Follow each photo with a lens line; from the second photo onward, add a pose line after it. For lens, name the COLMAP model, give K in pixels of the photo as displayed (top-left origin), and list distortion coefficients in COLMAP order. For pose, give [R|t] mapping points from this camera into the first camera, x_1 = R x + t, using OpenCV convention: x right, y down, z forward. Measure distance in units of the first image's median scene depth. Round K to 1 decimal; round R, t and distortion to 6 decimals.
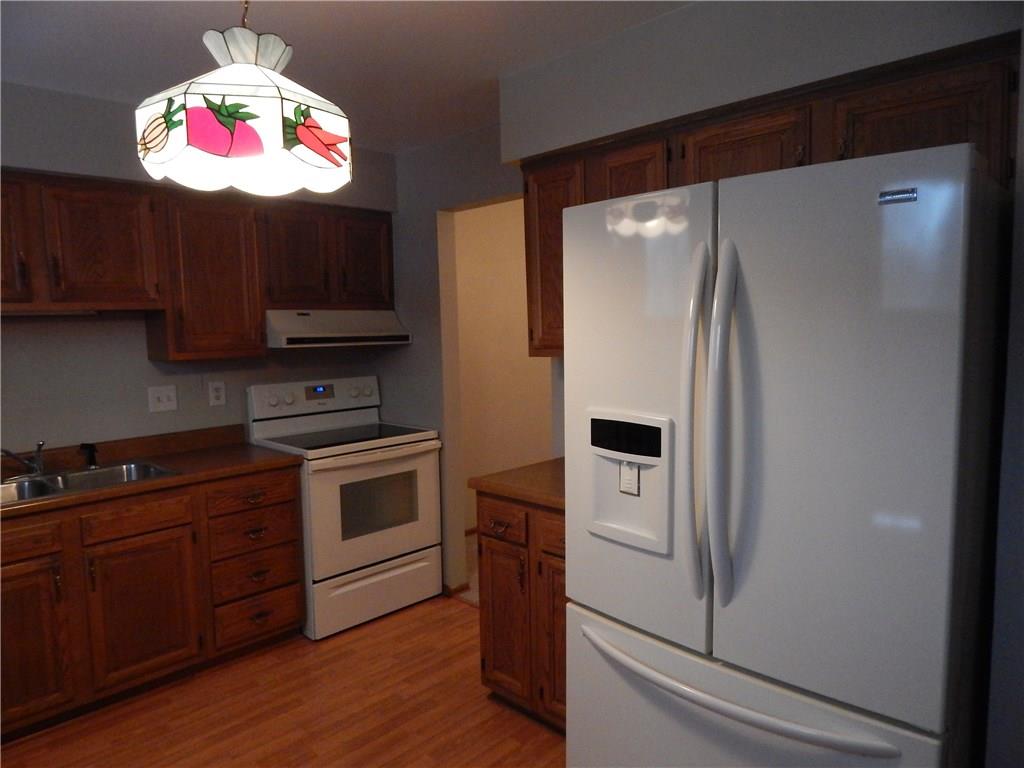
lens RADIAL K [[638.3, 0, 498.6], [0, 638.3, 384.3], [0, 0, 1]] dist [0.002748, -0.031428]
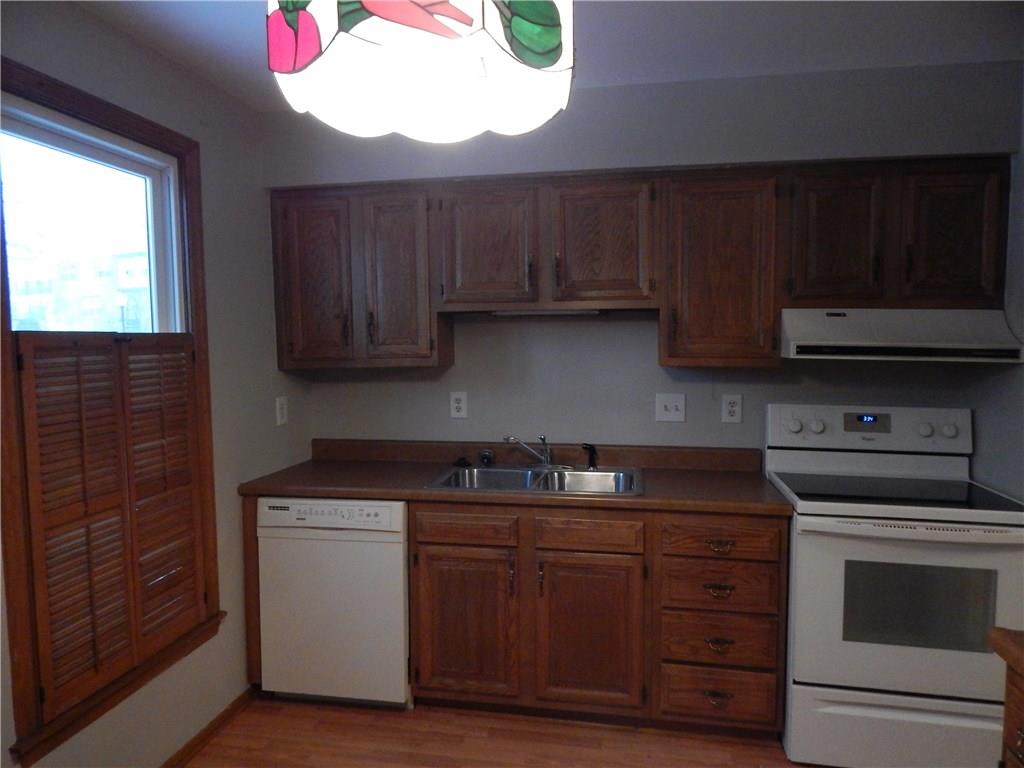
lens RADIAL K [[668.4, 0, 509.4], [0, 668.4, 378.8], [0, 0, 1]] dist [0.000838, -0.000167]
pose [[0.588705, 0.077468, -0.804627, 0.106706], [-0.094028, 0.995203, 0.027021, -0.023514], [0.802860, 0.059750, 0.593165, 0.267310]]
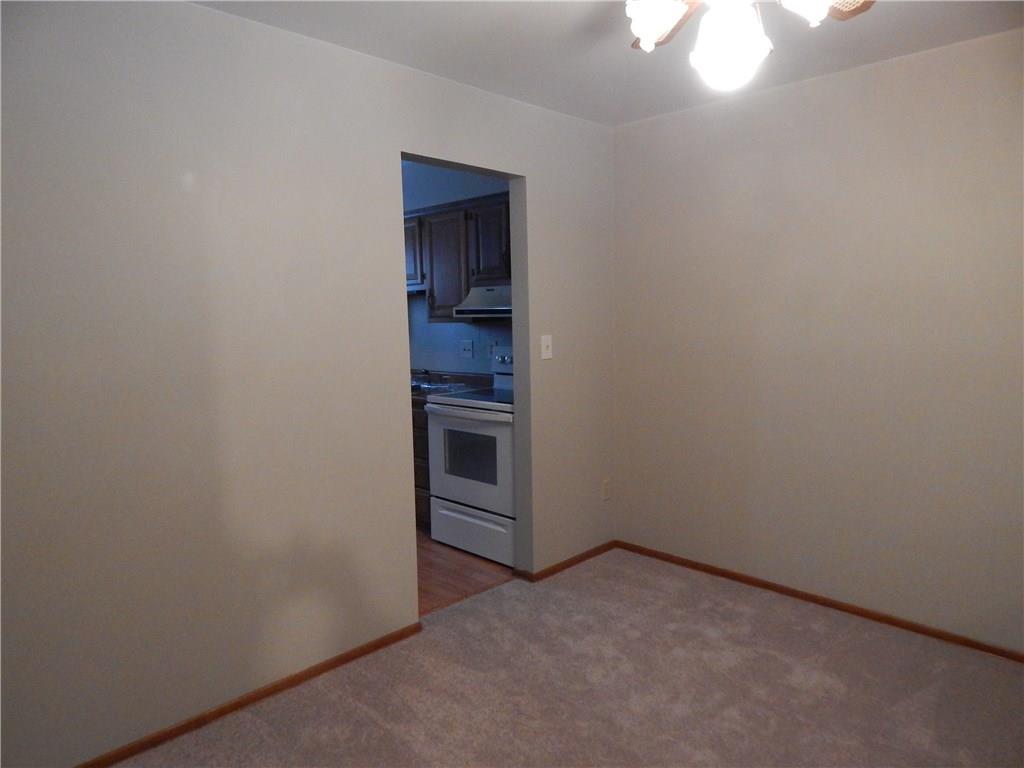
lens RADIAL K [[668.4, 0, 509.4], [0, 668.4, 378.8], [0, 0, 1]] dist [0.000838, -0.000167]
pose [[0.047619, 0.117543, -0.991925, 1.057290], [-0.071084, 0.990933, 0.114013, -0.097873], [0.996333, 0.065081, 0.055543, 1.060674]]
